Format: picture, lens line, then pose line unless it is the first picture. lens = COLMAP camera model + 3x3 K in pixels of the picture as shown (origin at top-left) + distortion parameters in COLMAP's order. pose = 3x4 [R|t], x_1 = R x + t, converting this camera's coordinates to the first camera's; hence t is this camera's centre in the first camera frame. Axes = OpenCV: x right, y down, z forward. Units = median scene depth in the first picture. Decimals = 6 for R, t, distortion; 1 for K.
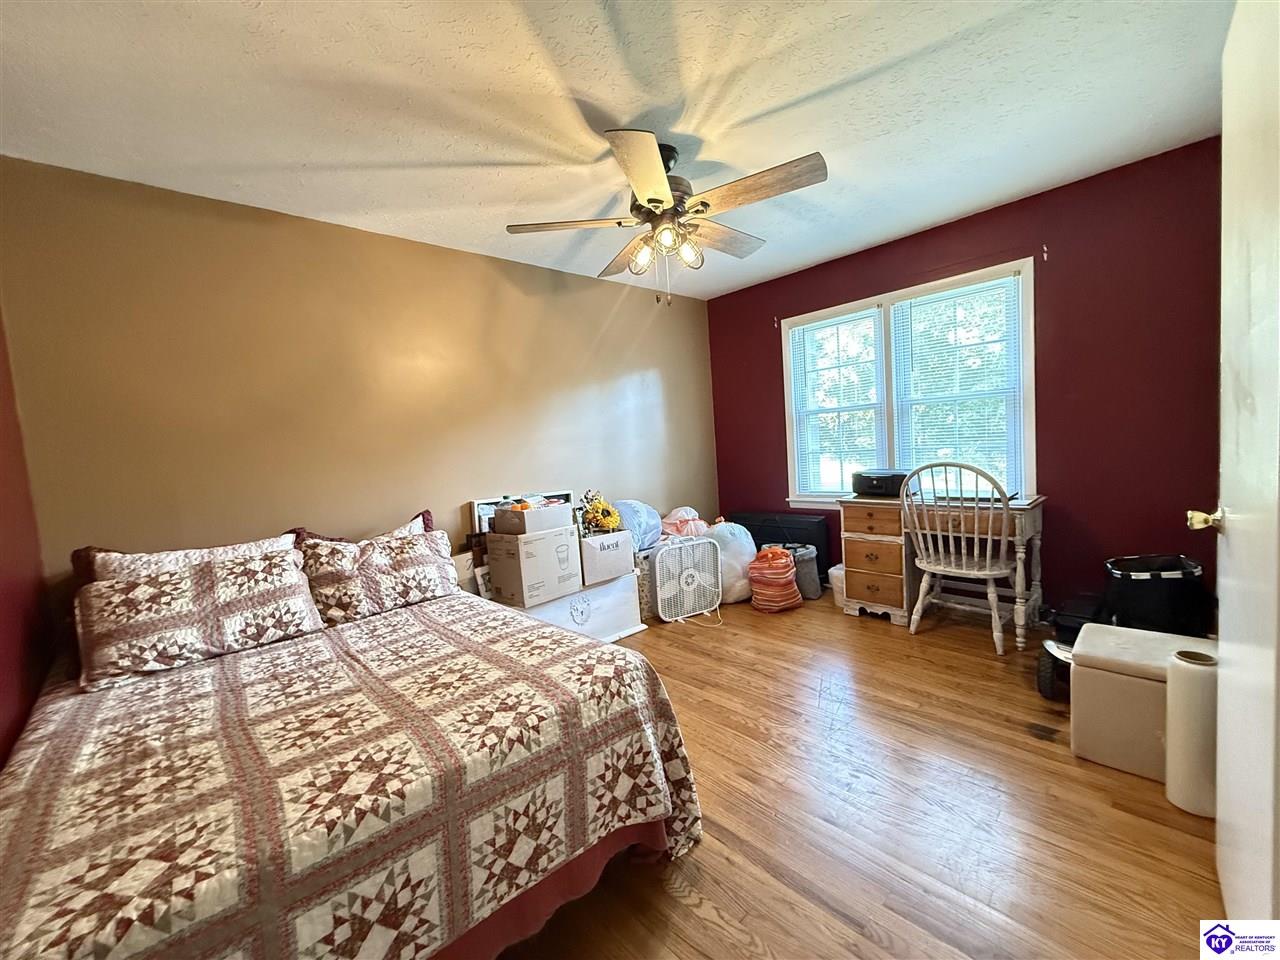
lens RADIAL K [[510.4, 0, 639.0], [0, 510.4, 484.1], [0, 0, 1]] dist [0.001532, -0.000628]
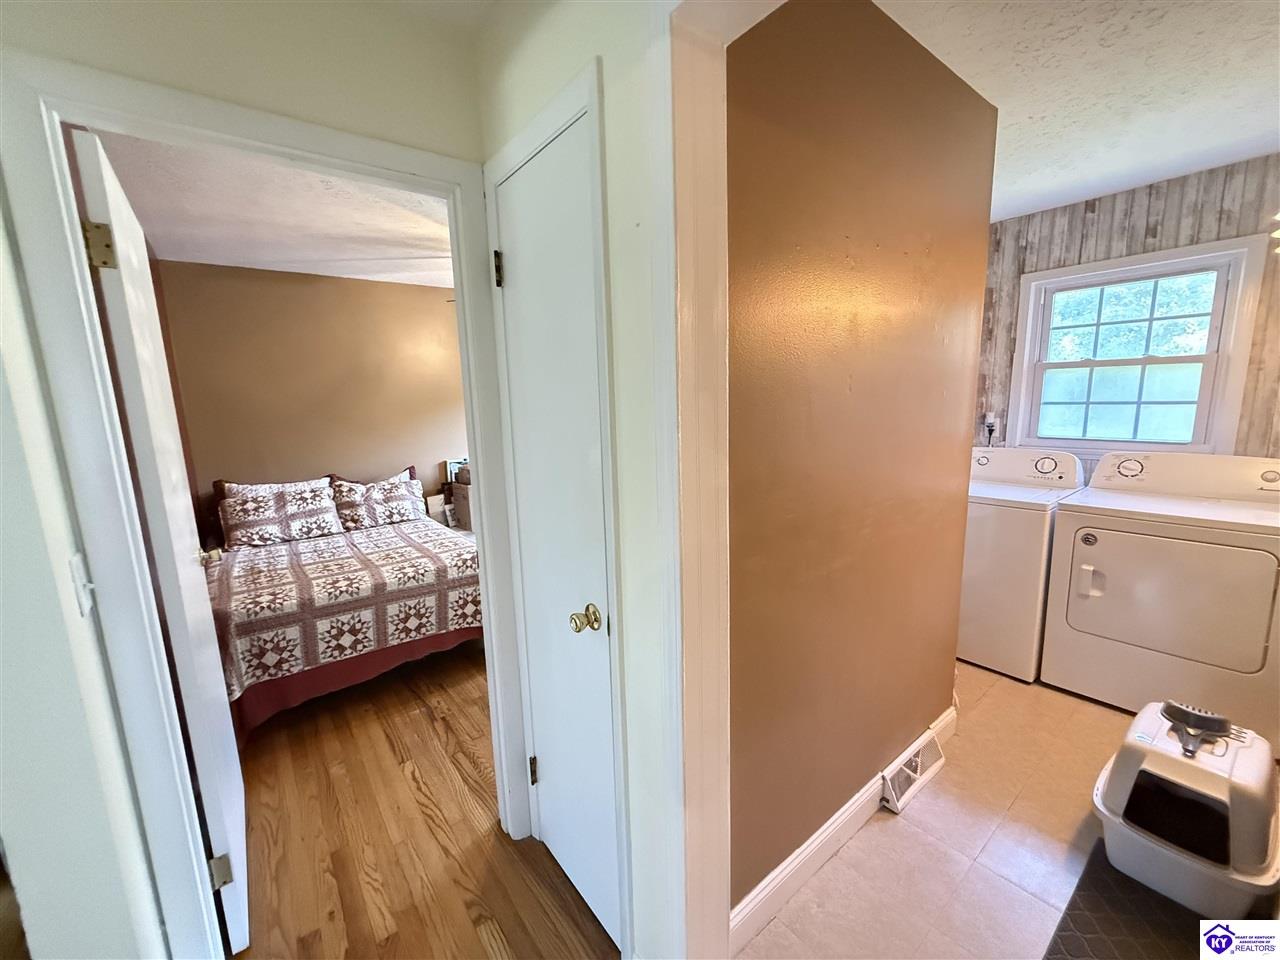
lens RADIAL K [[510.4, 0, 637.6], [0, 510.4, 484.3], [0, 0, 1]] dist [0.001532, -0.000628]
pose [[0.995136, 0.056352, -0.080798, 0.794118], [-0.048251, 0.993924, 0.098929, -0.161267], [0.085882, -0.094549, 0.991809, -0.977834]]
